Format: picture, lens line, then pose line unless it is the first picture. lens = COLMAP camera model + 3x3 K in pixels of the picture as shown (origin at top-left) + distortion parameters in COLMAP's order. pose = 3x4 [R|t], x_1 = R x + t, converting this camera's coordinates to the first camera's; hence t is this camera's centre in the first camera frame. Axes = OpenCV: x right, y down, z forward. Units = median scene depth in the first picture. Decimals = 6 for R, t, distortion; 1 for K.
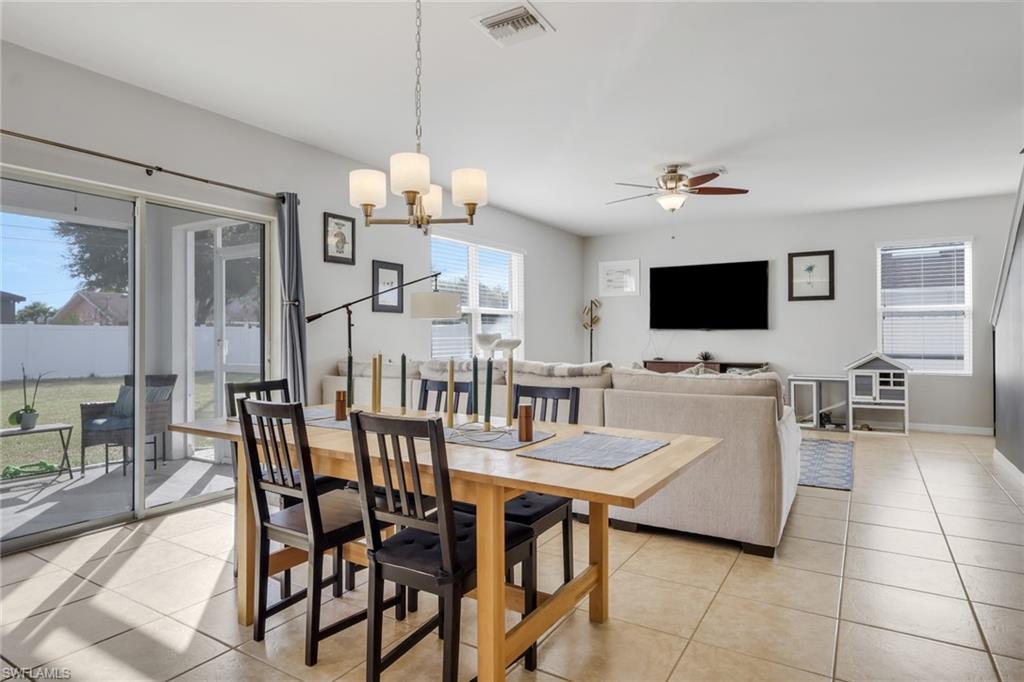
lens RADIAL K [[575.6, 0, 509.8], [0, 575.6, 335.4], [0, 0, 1]] dist [-0.000287, -0.000794]
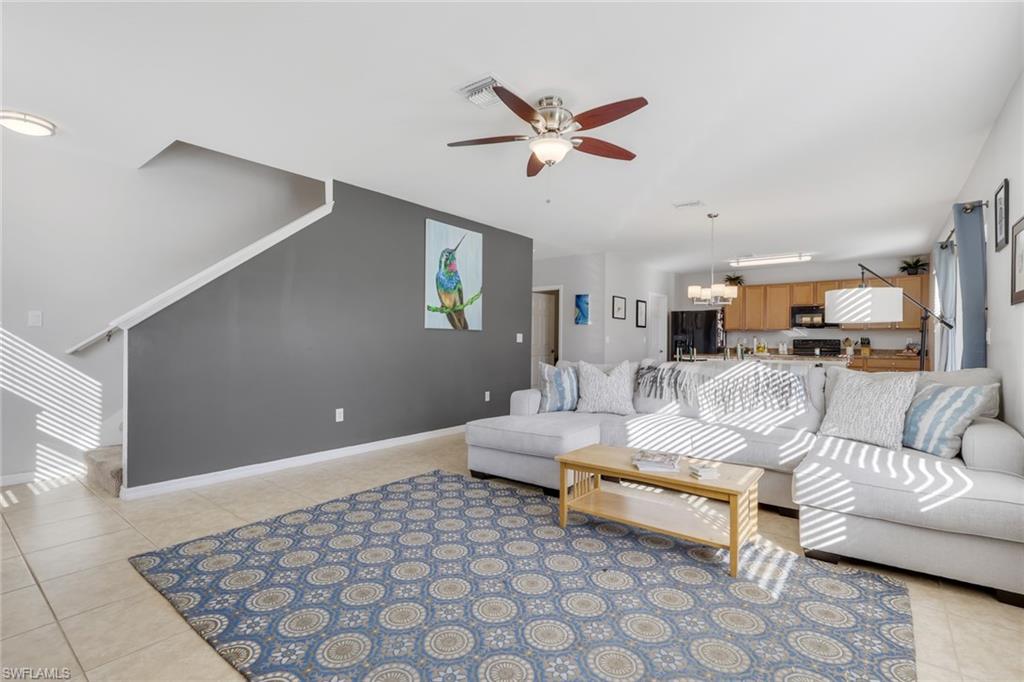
lens RADIAL K [[476.6, 0, 511.1], [0, 476.6, 342.6], [0, 0, 1]] dist [0.000159, 0.000232]
pose [[-0.993316, -0.001809, 0.115409, 0.208082], [-0.001698, 0.999998, 0.001059, 0.000911], [-0.115411, 0.000856, -0.993317, 1.254391]]
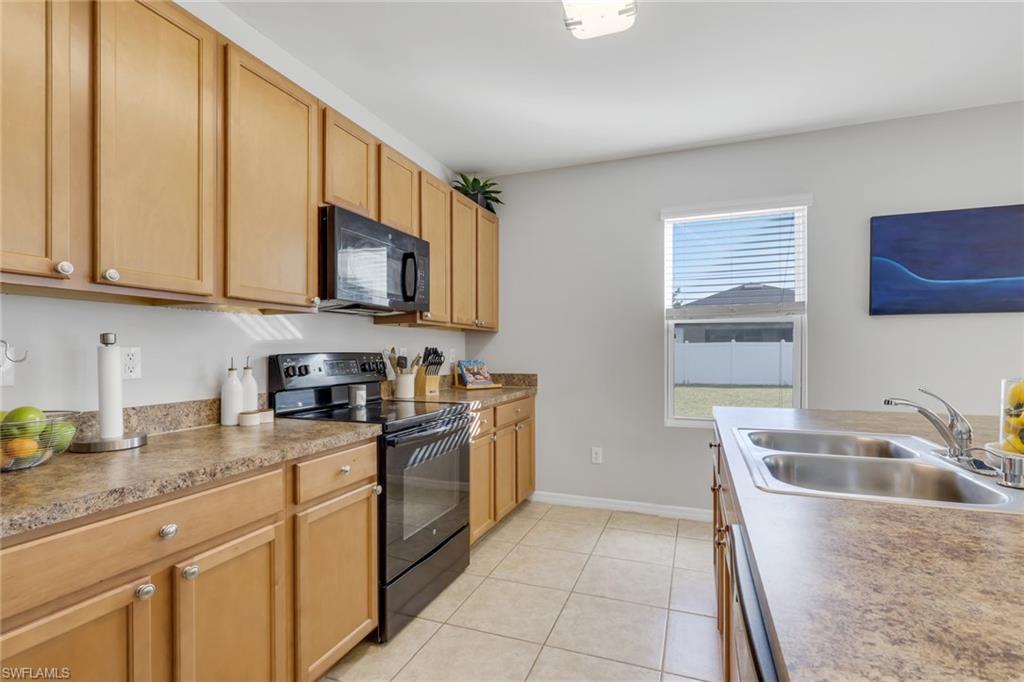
lens RADIAL K [[476.9, 0, 512.0], [0, 476.9, 347.1], [0, 0, 1]] dist [-0.000779, -0.000314]
pose [[0.180512, -0.002384, -0.983570, -0.116318], [0.001097, 0.999997, -0.002223, -0.012028], [0.983572, -0.000678, 0.180514, -0.160817]]
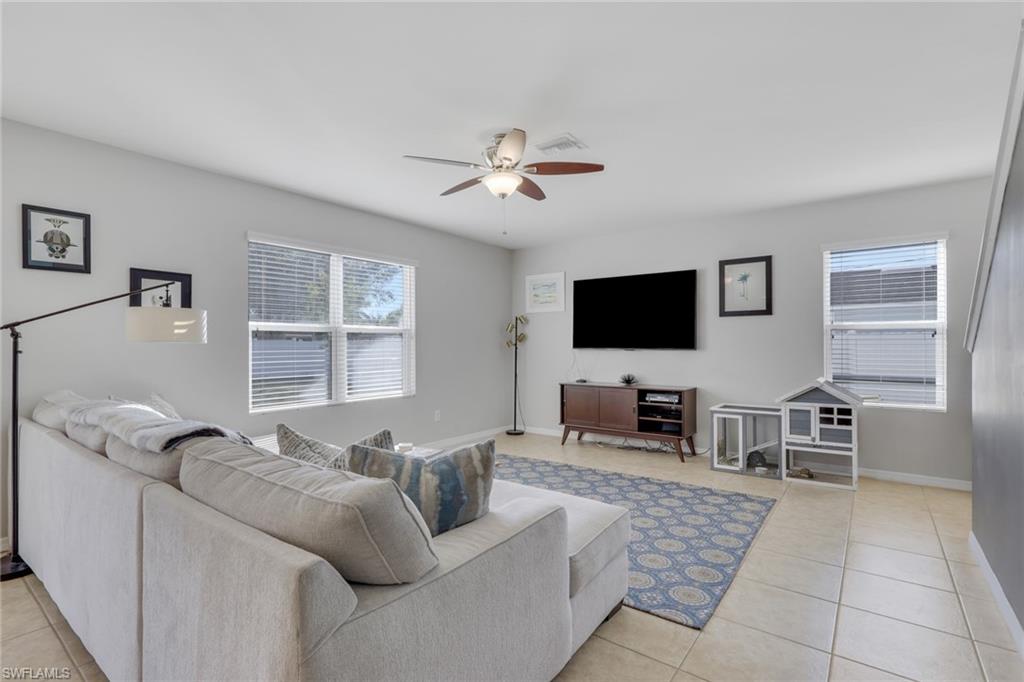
lens RADIAL K [[476.9, 0, 512.0], [0, 476.9, 347.1], [0, 0, 1]] dist [-0.000779, -0.000314]
pose [[0.995394, 0.002290, -0.095842, 0.280696], [-0.001994, 0.999993, 0.003183, -0.018474], [0.095848, -0.002977, 0.995392, 0.304302]]
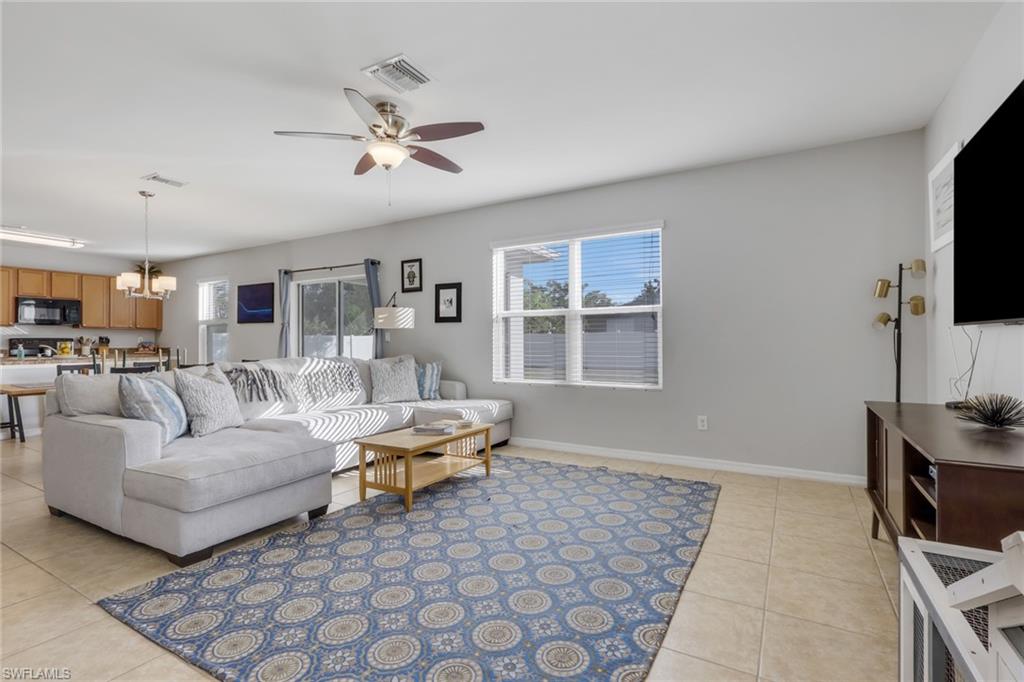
lens RADIAL K [[477.4, 0, 514.3], [0, 477.4, 339.2], [0, 0, 1]] dist [-0.002507, -0.000886]
pose [[0.027788, 0.000218, -0.999614, 0.696098], [0.003969, 0.999992, 0.000328, -0.001720], [0.999606, -0.003976, 0.027787, 0.904852]]
